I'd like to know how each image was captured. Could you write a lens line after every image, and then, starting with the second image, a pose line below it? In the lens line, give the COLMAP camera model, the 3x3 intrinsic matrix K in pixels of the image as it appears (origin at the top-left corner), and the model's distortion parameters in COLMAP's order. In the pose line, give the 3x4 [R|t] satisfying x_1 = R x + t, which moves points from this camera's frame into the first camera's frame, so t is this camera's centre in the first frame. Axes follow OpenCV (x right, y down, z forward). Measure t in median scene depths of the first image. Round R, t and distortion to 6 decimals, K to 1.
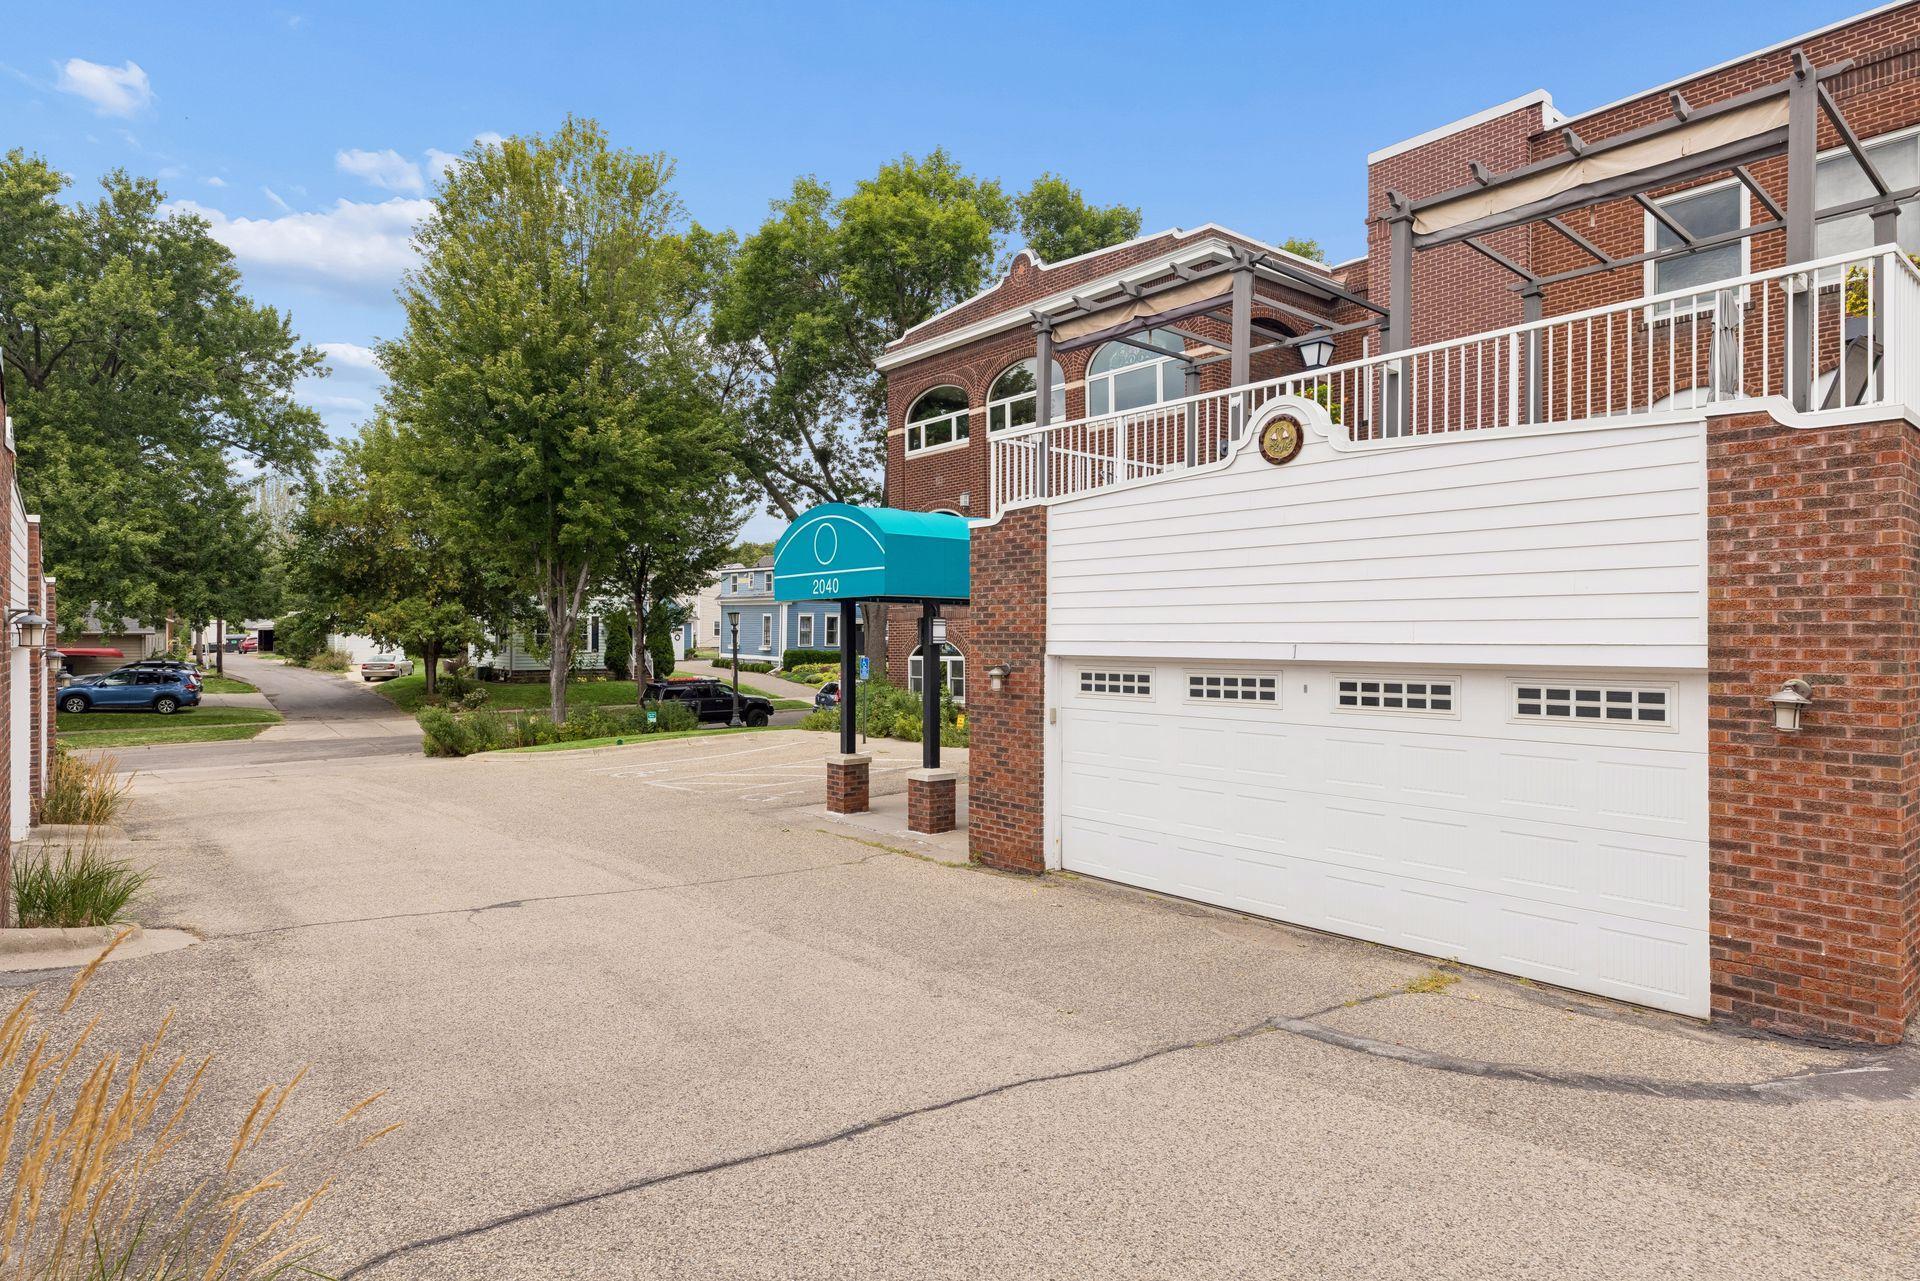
lens RADIAL K [[1052.3, 0, 962.3], [0, 1052.3, 634.0], [0, 0, 1]] dist [0.003025, 0.002491]
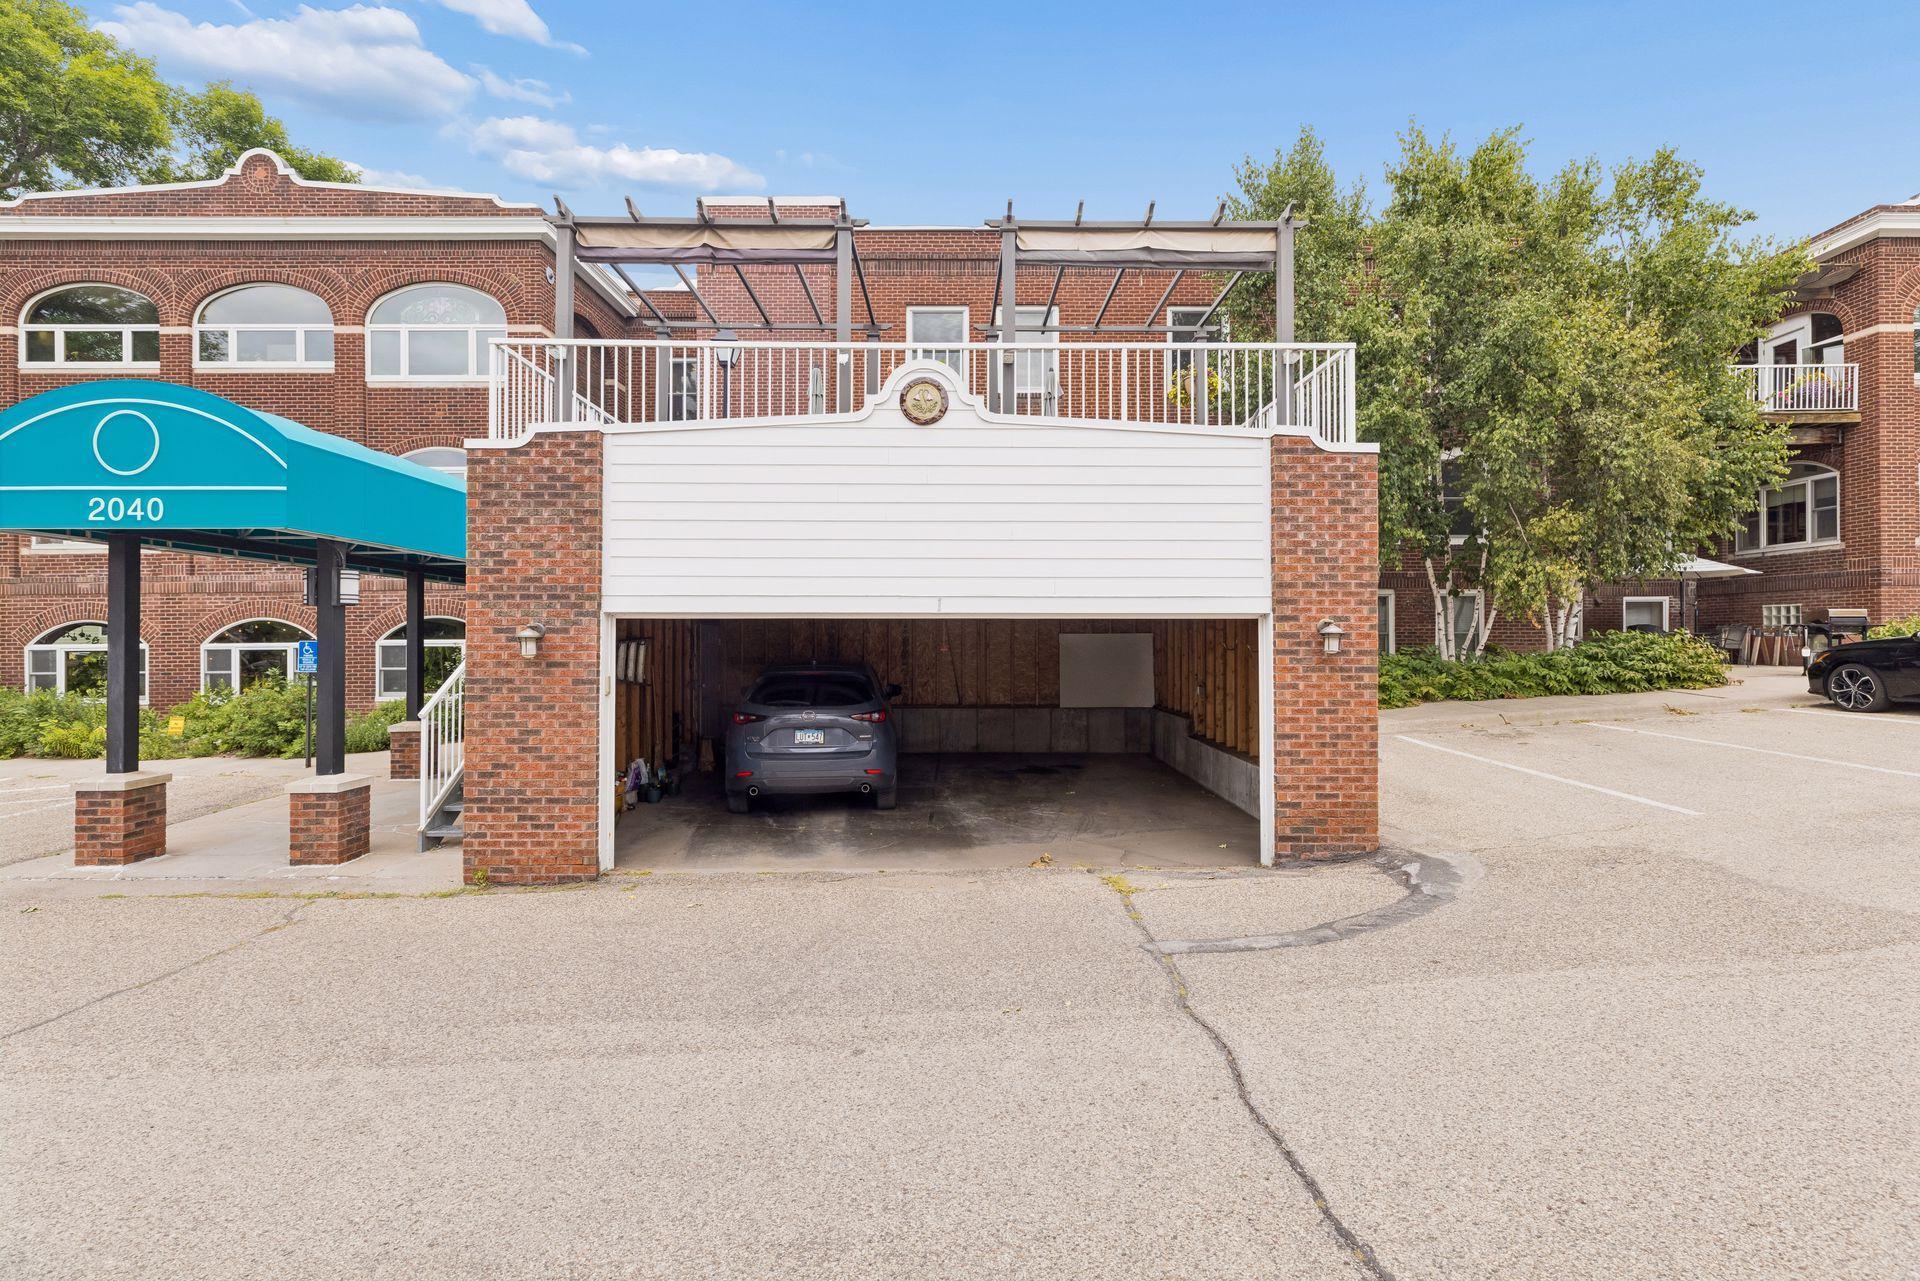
lens RADIAL K [[853.2, 0, 961.3], [0, 853.2, 629.4], [0, 0, 1]] dist [0.004913, 0.000215]
pose [[0.636242, 0.007703, 0.771451, -0.349234], [-0.001933, 0.999963, -0.008391, 0.051486], [-0.771488, 0.003847, 0.636233, 0.472105]]
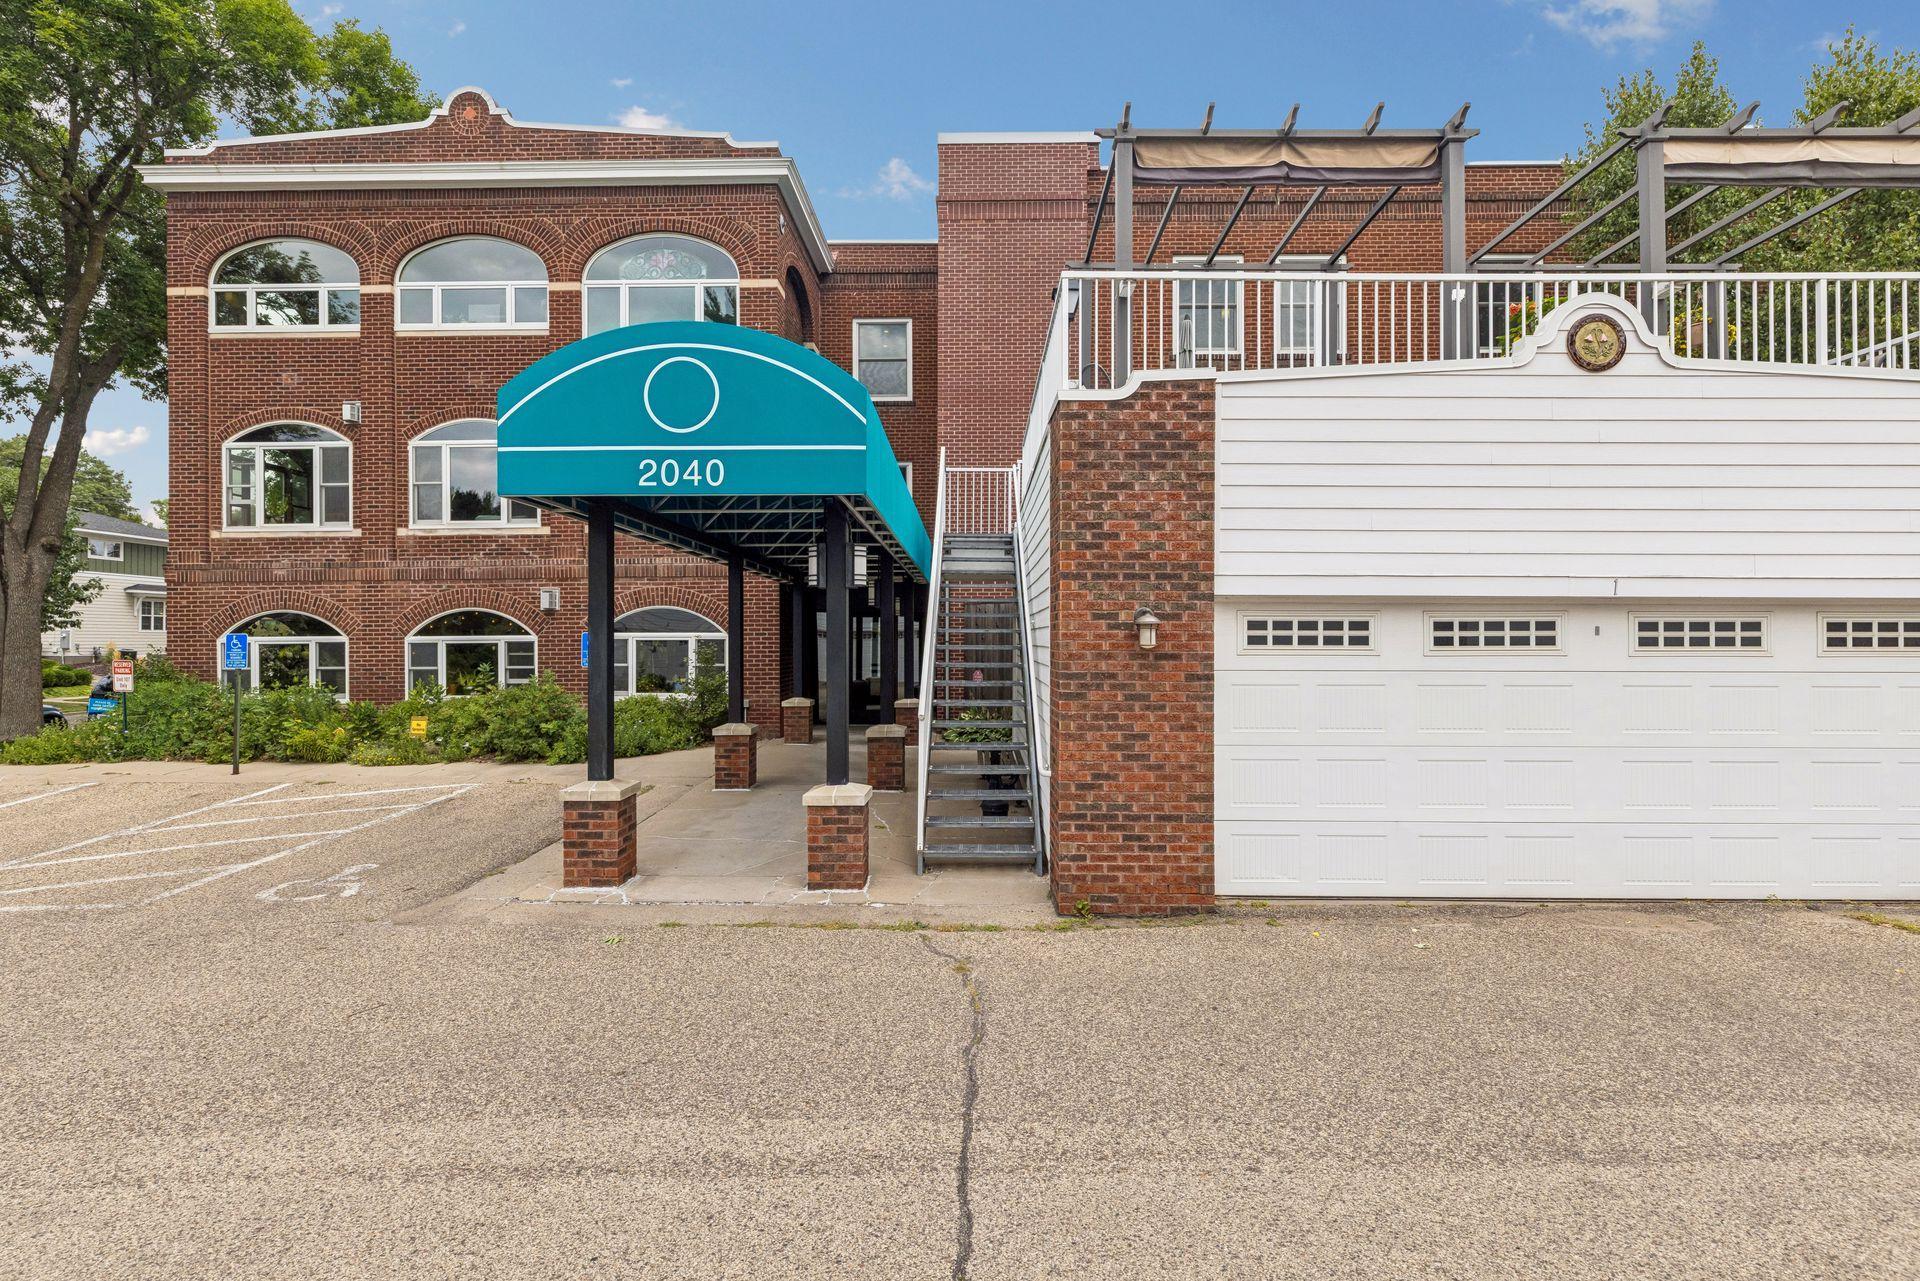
lens RADIAL K [[934.6, 0, 962.7], [0, 934.6, 632.6], [0, 0, 1]] dist [-0.001650, 0.000328]
pose [[0.655807, 0.004686, 0.754914, -0.669838], [-0.004868, 0.999986, -0.001978, 0.062774], [-0.754913, -0.002377, 0.655821, 0.962445]]
